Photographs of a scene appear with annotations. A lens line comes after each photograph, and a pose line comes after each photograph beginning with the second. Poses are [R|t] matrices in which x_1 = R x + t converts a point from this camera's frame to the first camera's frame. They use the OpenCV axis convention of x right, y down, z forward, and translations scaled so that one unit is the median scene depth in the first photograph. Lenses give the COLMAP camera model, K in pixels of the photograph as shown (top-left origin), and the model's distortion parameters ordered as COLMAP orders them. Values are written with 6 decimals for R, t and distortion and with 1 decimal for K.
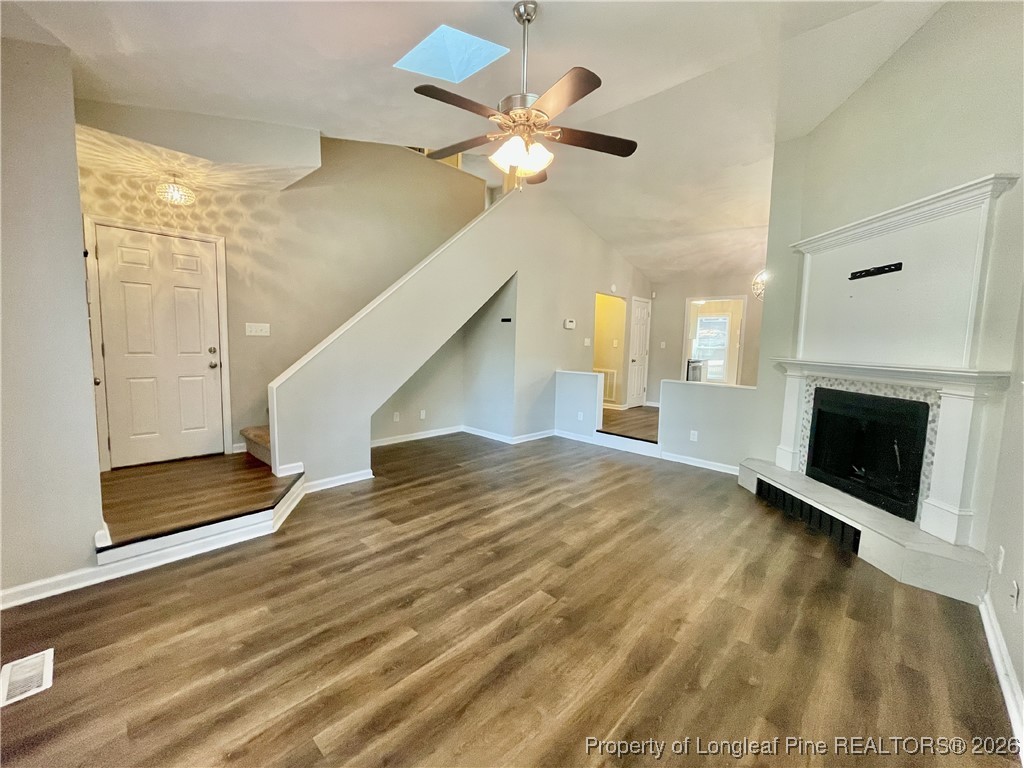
lens RADIAL K [[416.3, 0, 512.1], [0, 416.3, 383.1], [0, 0, 1]] dist [-0.001969, 0.000333]
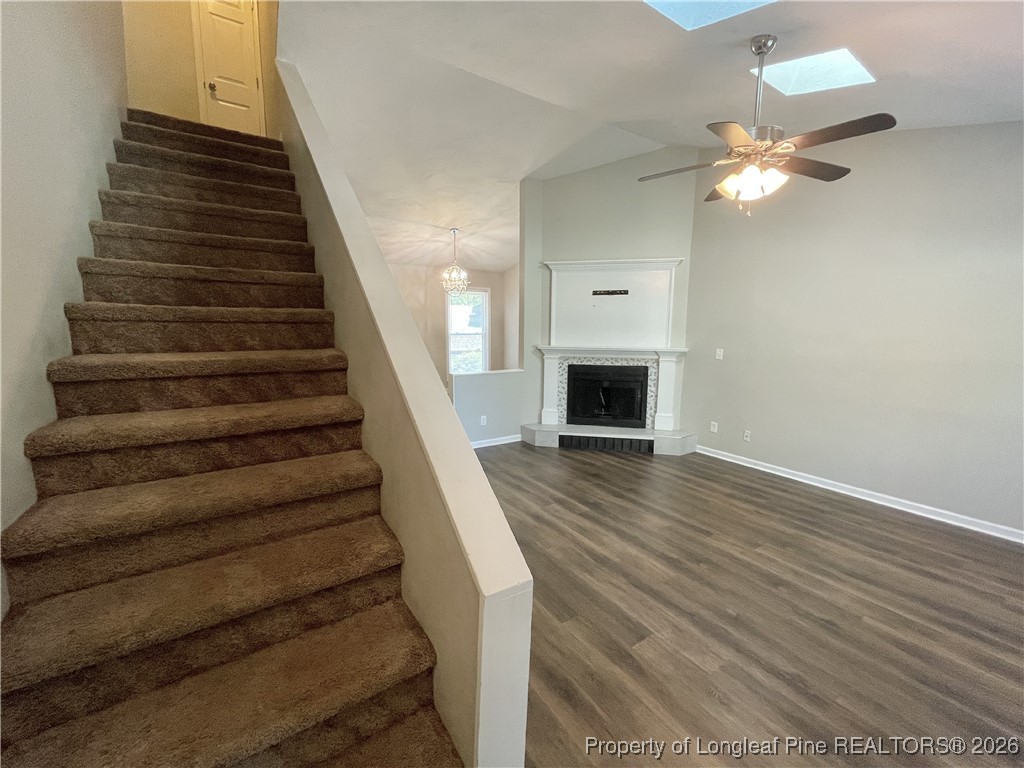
lens RADIAL K [[416.3, 0, 508.3], [0, 416.3, 383.9], [0, 0, 1]] dist [-0.001969, 0.000333]
pose [[0.232488, -0.160908, 0.959196, -0.968635], [0.095929, 0.985204, 0.142020, -0.196490], [-0.967857, 0.058997, 0.244484, 1.084389]]
